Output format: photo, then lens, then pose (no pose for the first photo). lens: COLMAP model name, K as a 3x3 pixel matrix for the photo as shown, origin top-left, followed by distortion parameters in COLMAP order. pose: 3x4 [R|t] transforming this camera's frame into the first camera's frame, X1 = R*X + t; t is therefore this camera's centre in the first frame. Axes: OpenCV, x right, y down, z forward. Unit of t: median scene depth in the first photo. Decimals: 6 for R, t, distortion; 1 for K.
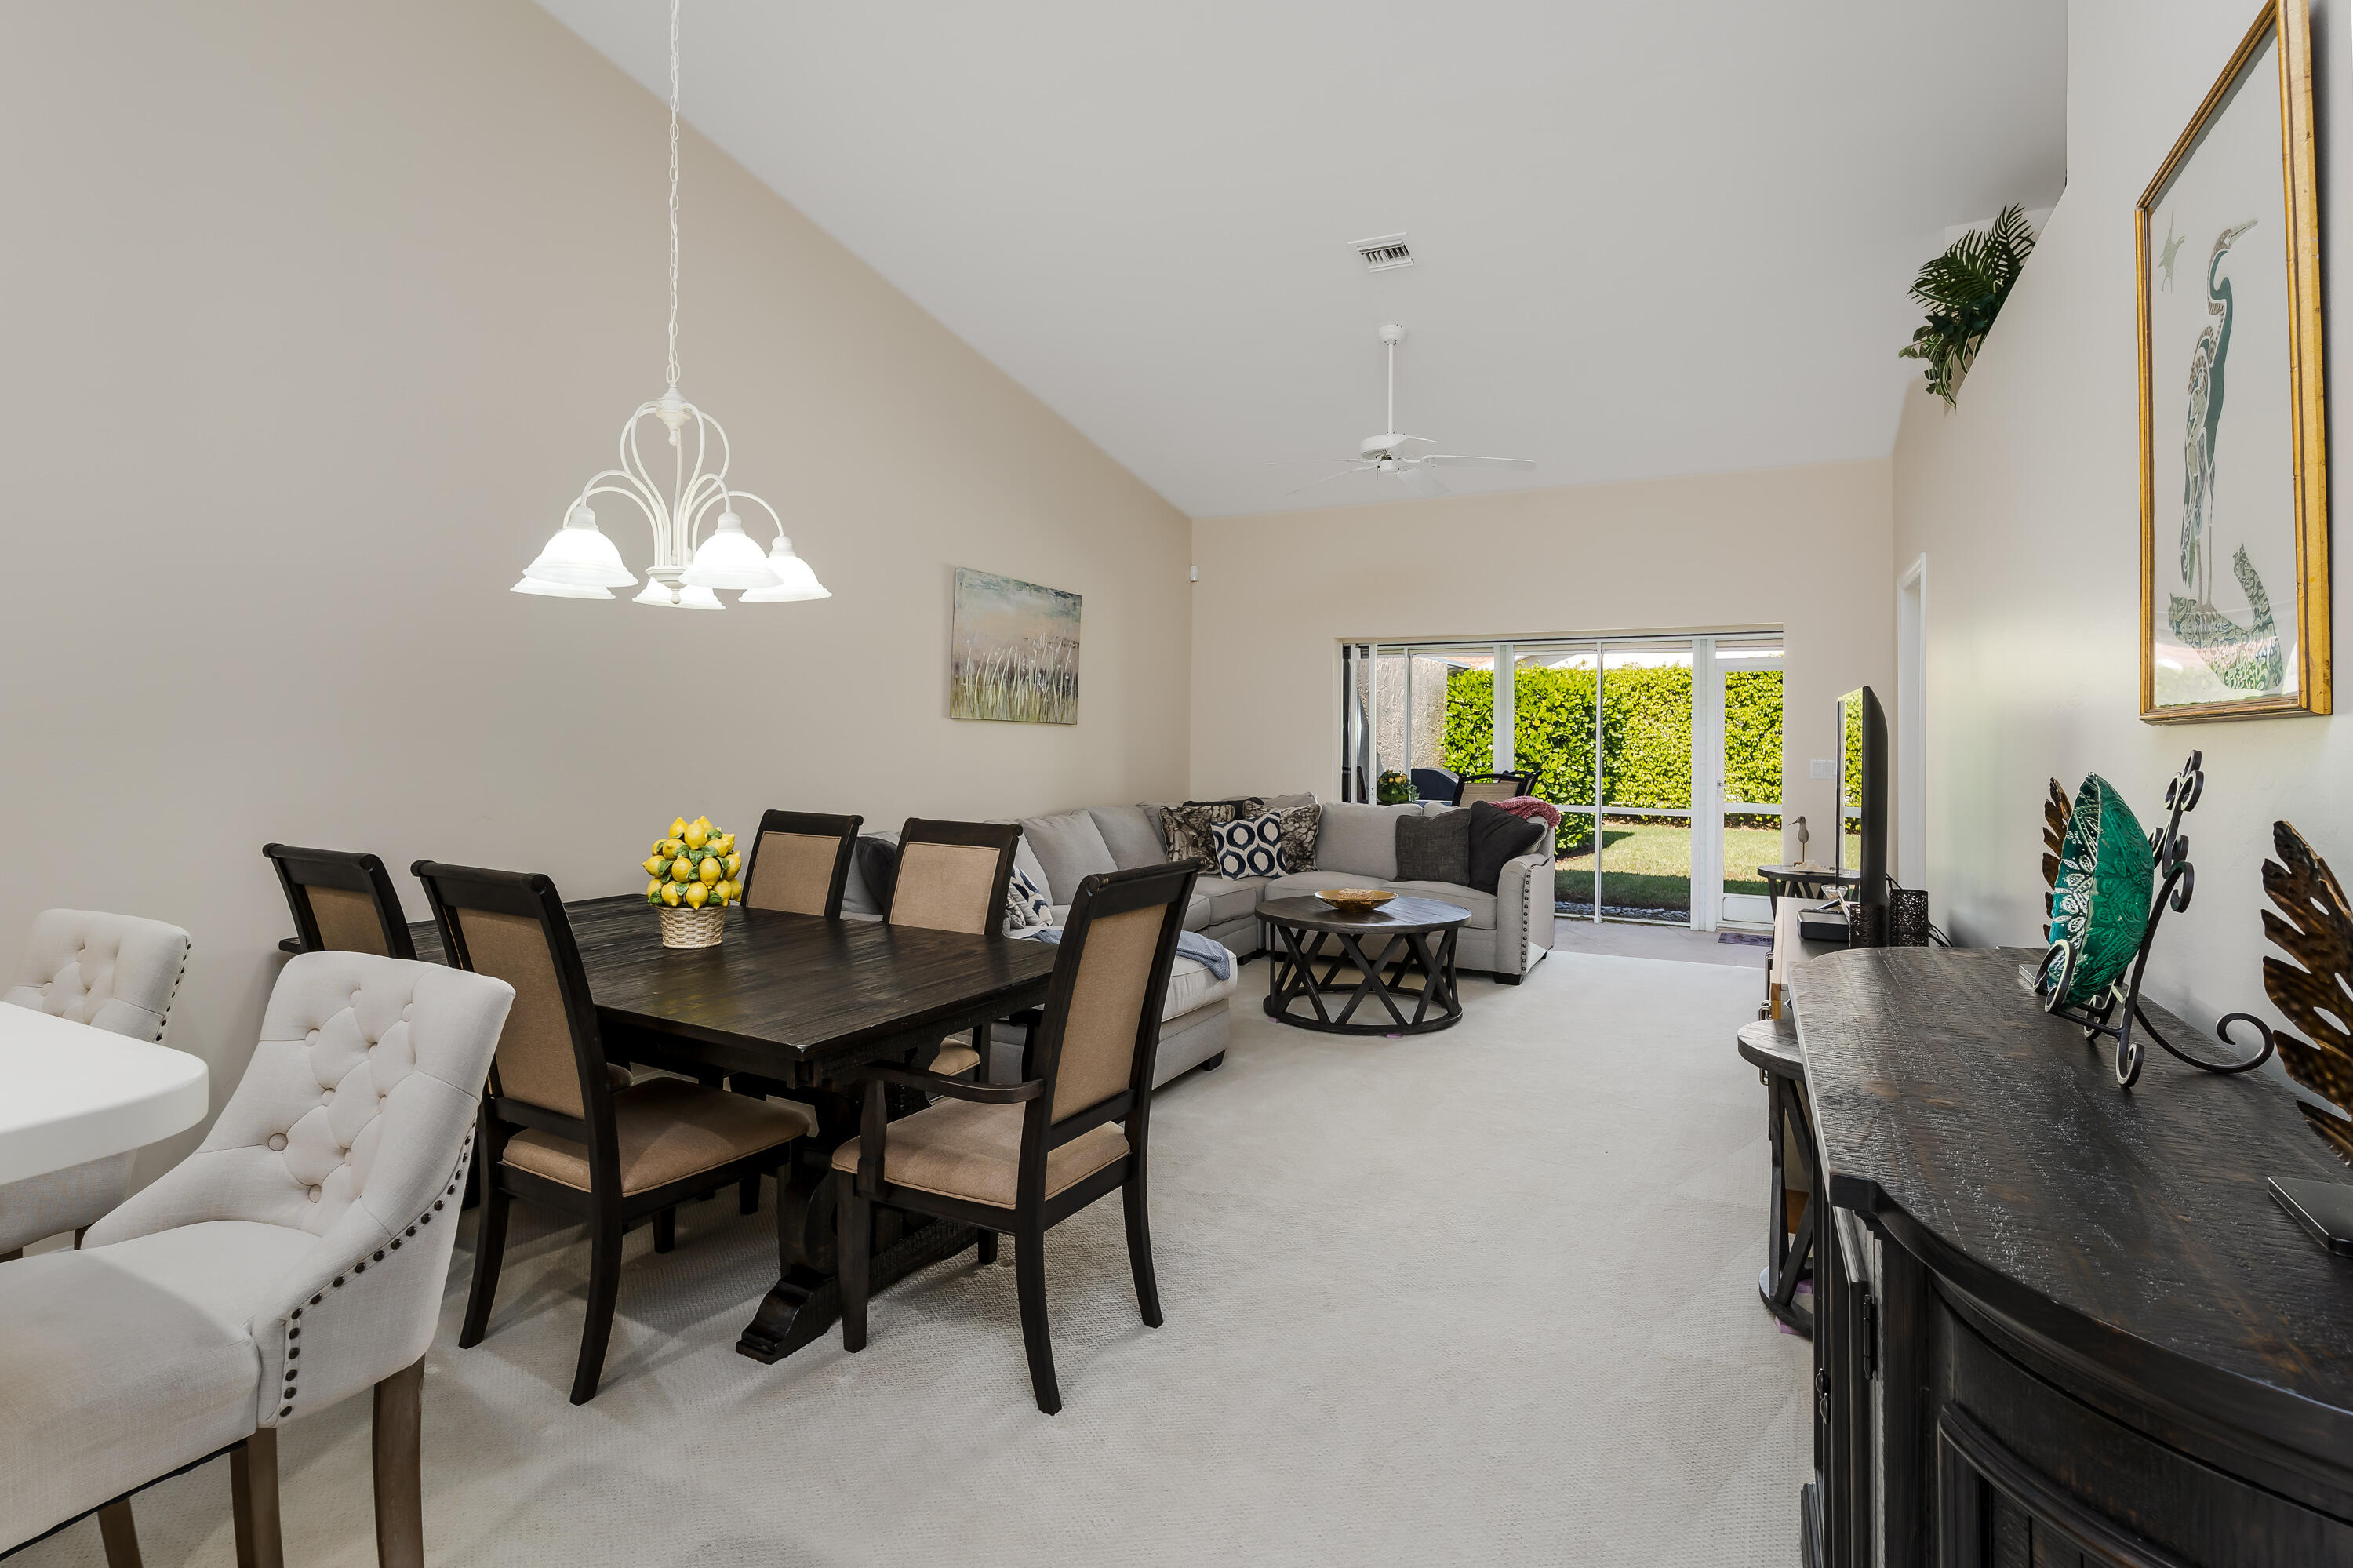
lens RADIAL K [[1158.3, 0, 1159.5], [0, 1158.3, 723.6], [0, 0, 1]] dist [-0.000469, -0.000115]
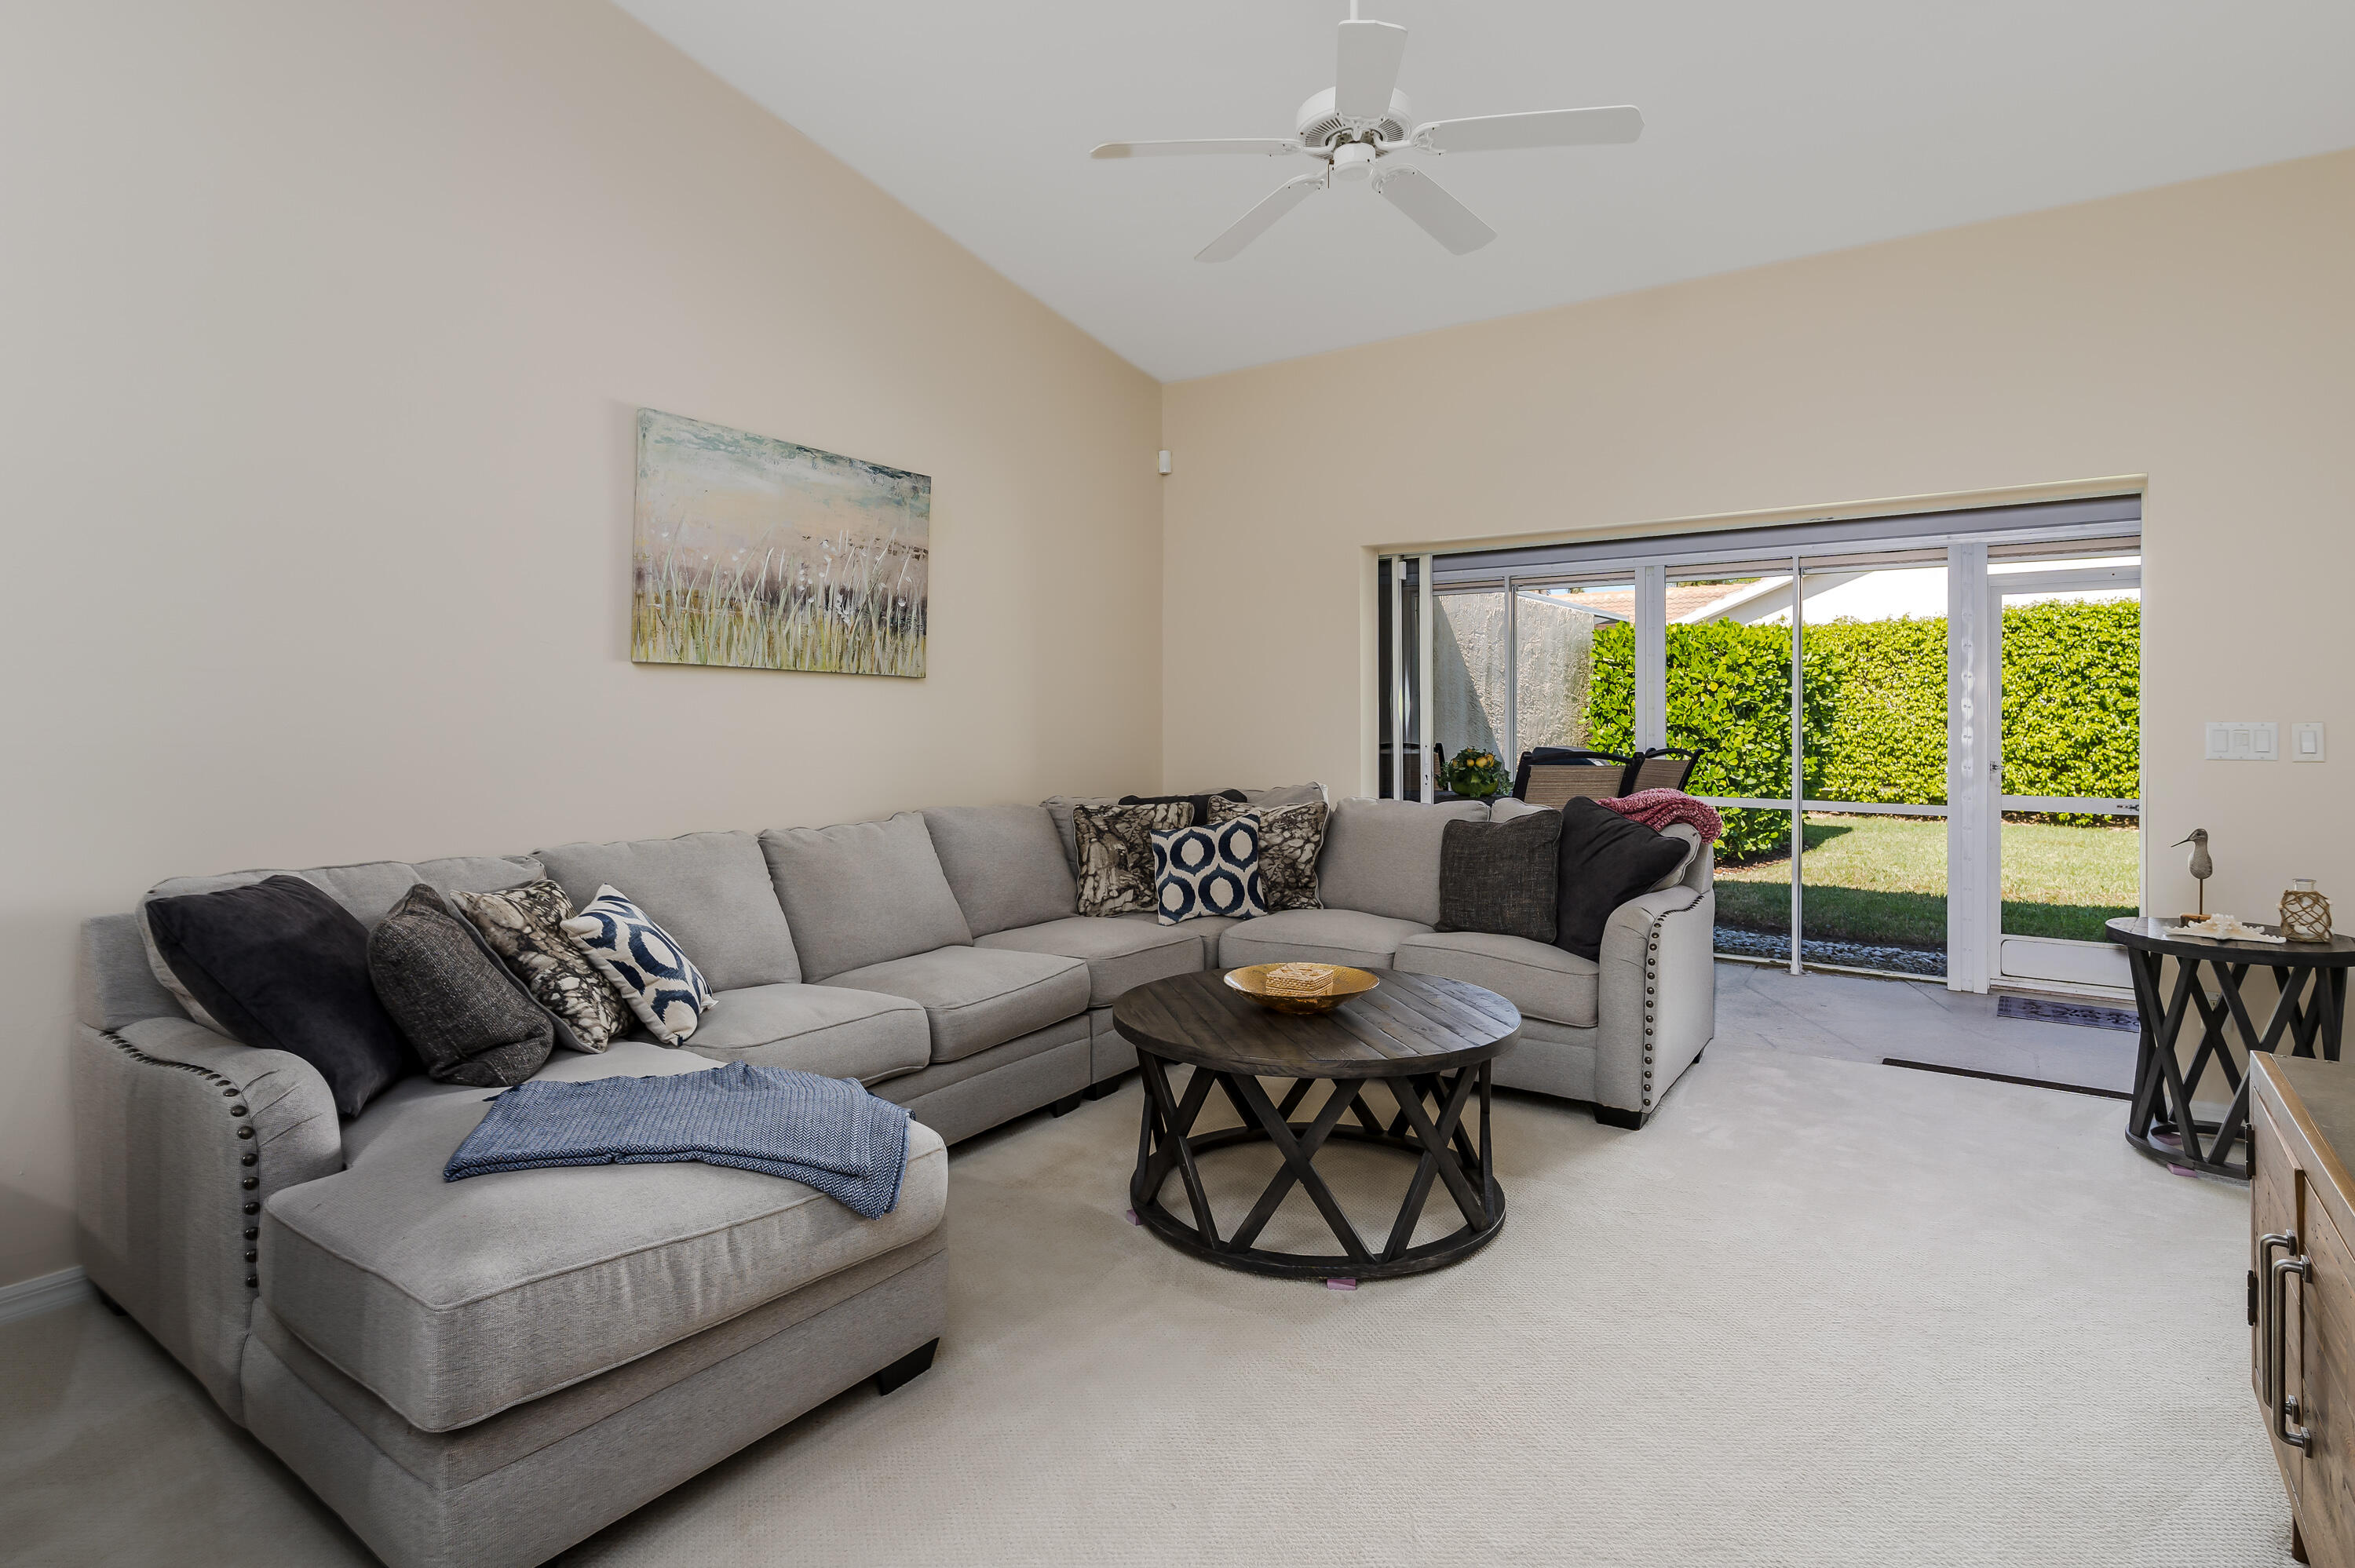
lens RADIAL K [[1188.6, 0, 1155.7], [0, 1188.6, 716.5], [0, 0, 1]] dist [0.000415, 0.000498]
pose [[0.990464, -0.008681, -0.137498, 0.139376], [0.009992, 0.999911, 0.008847, 0.016783], [0.137409, -0.010136, 0.990462, 0.350116]]
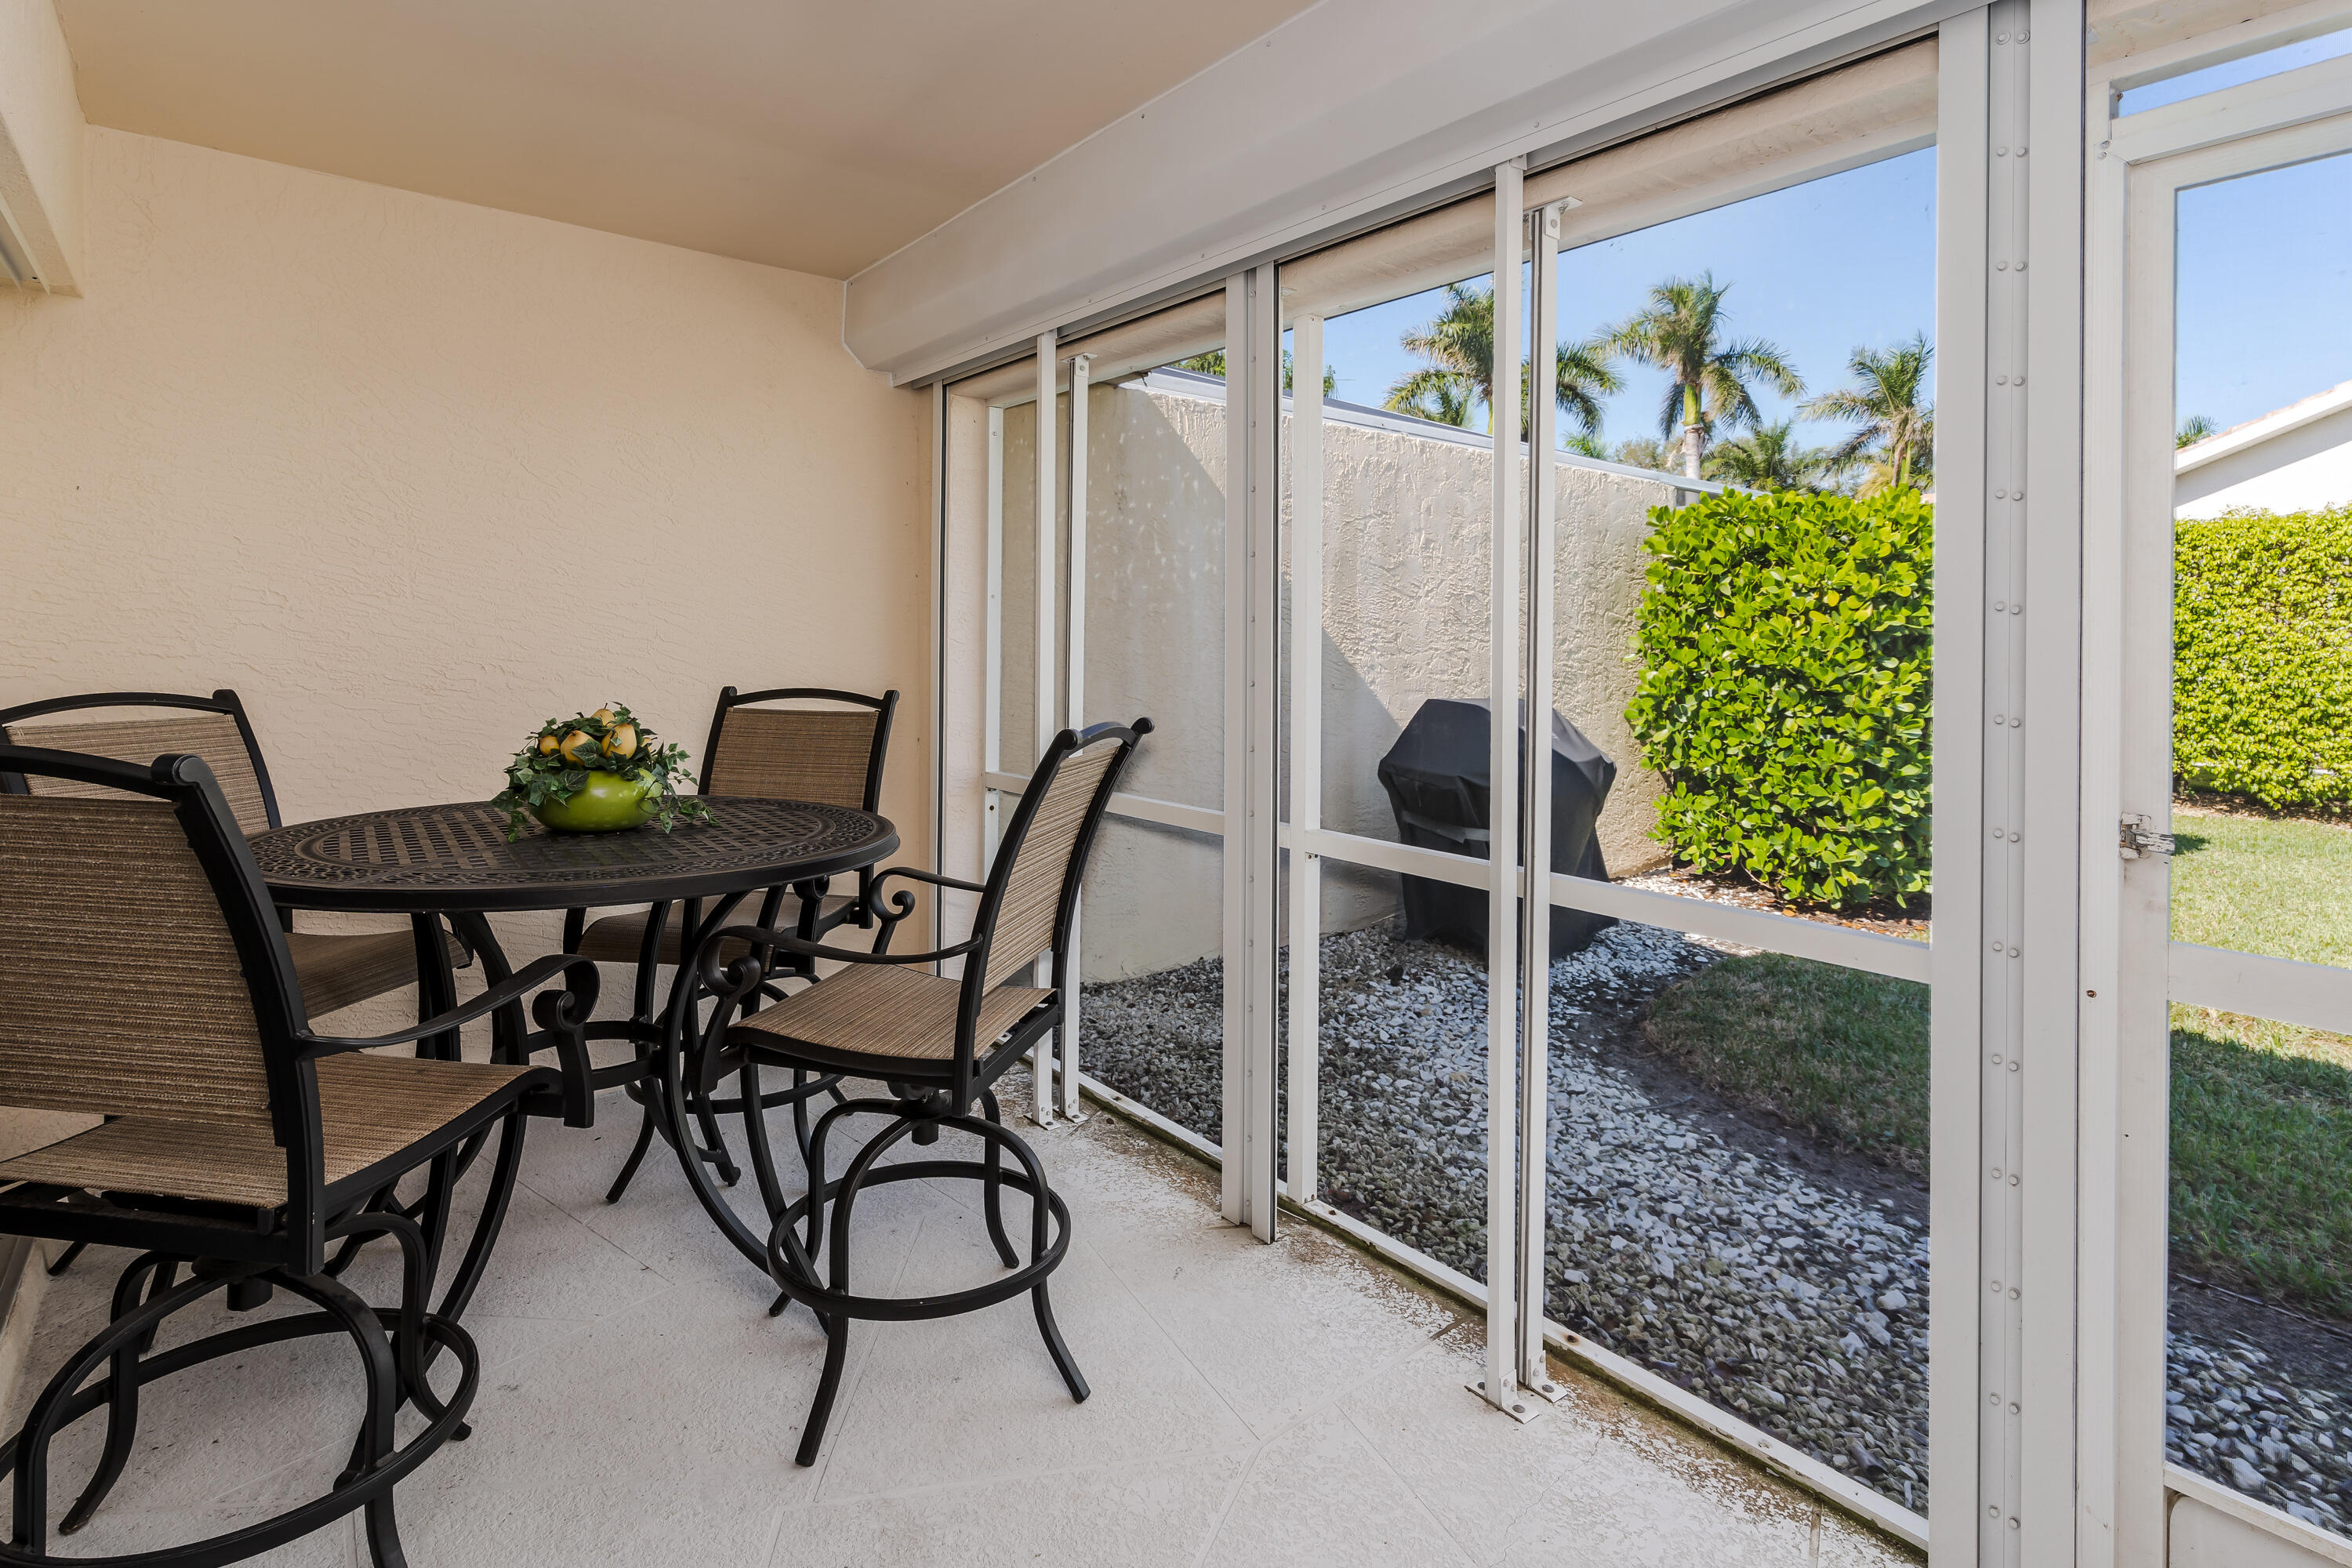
lens RADIAL K [[1173.3, 0, 1174.5], [0, 1173.3, 639.9], [0, 0, 1]] dist [0.000550, 0.000074]
pose [[0.918420, 0.003310, -0.395592, 0.539501], [-0.003688, 0.999993, -0.000194, 0.030627], [0.395589, 0.001637, 0.918426, 0.998757]]
